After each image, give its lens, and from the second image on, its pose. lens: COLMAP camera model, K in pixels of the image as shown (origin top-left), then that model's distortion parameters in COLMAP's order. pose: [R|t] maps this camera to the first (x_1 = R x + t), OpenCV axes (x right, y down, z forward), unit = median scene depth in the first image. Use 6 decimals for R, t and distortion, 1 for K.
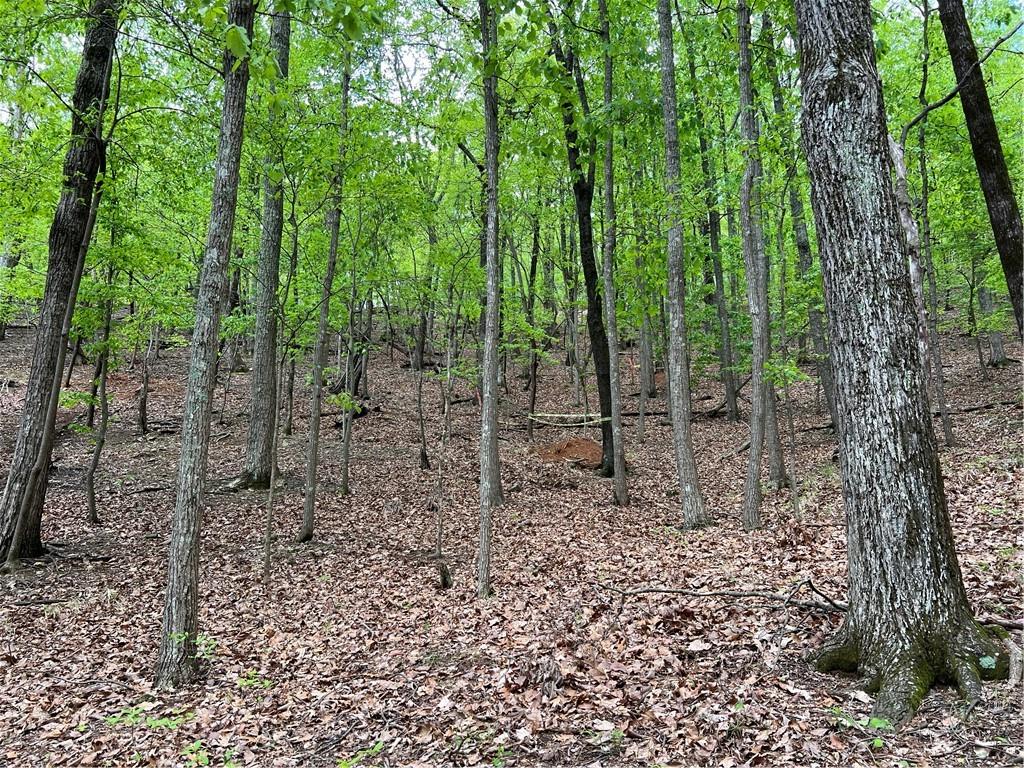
lens RADIAL K [[768.3, 0, 512.1], [0, 768.3, 388.3], [0, 0, 1]] dist [0.056627, -0.063669]
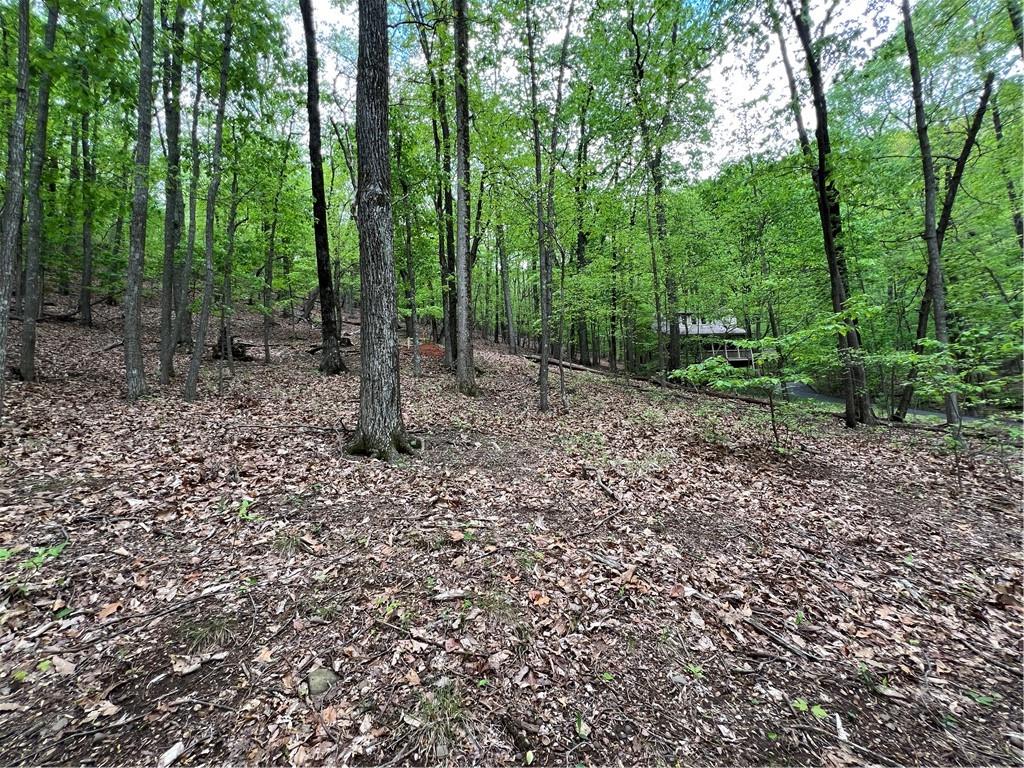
lens RADIAL K [[410.1, 0, 512.3], [0, 410.1, 386.4], [0, 0, 1]] dist [-0.002059, 0.000464]
pose [[0.398082, 0.064126, 0.915106, -0.258828], [-0.174624, 0.984611, 0.006967, 0.036306], [-0.900576, -0.162573, 0.403154, 0.056460]]
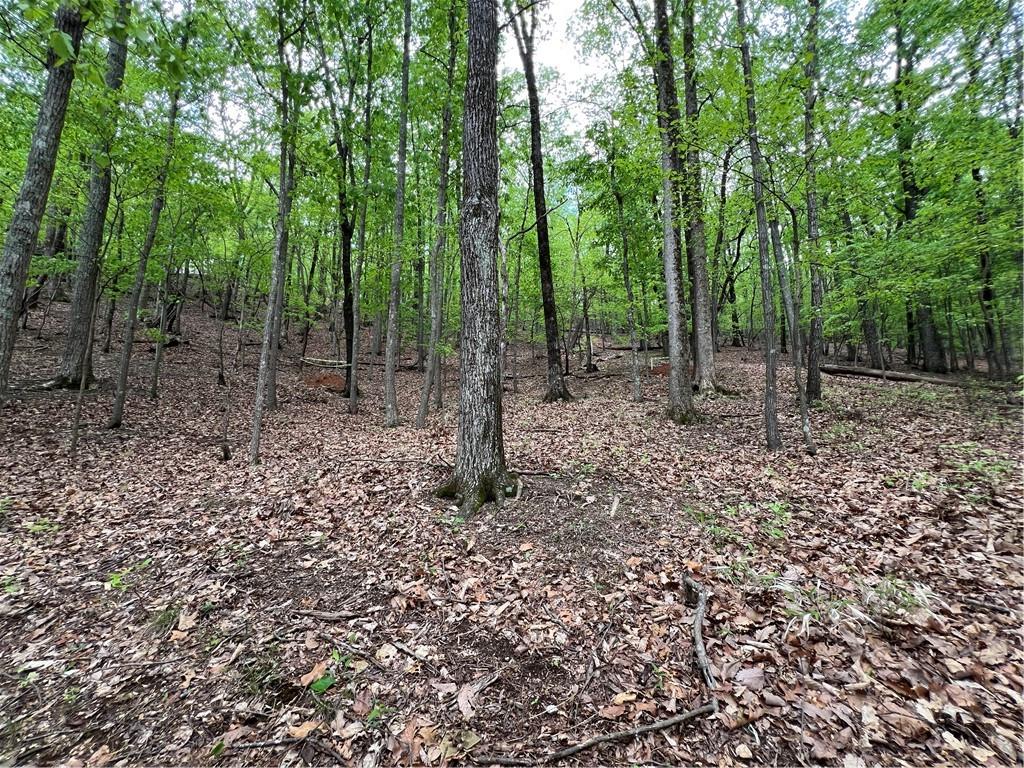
lens RADIAL K [[410.1, 0, 512.2], [0, 410.1, 387.1], [0, 0, 1]] dist [-0.002059, 0.000464]
pose [[0.875783, 0.074818, 0.476871, 0.015882], [-0.113309, 0.992176, 0.052429, -0.001103], [-0.469217, -0.099950, 0.877408, -0.003535]]
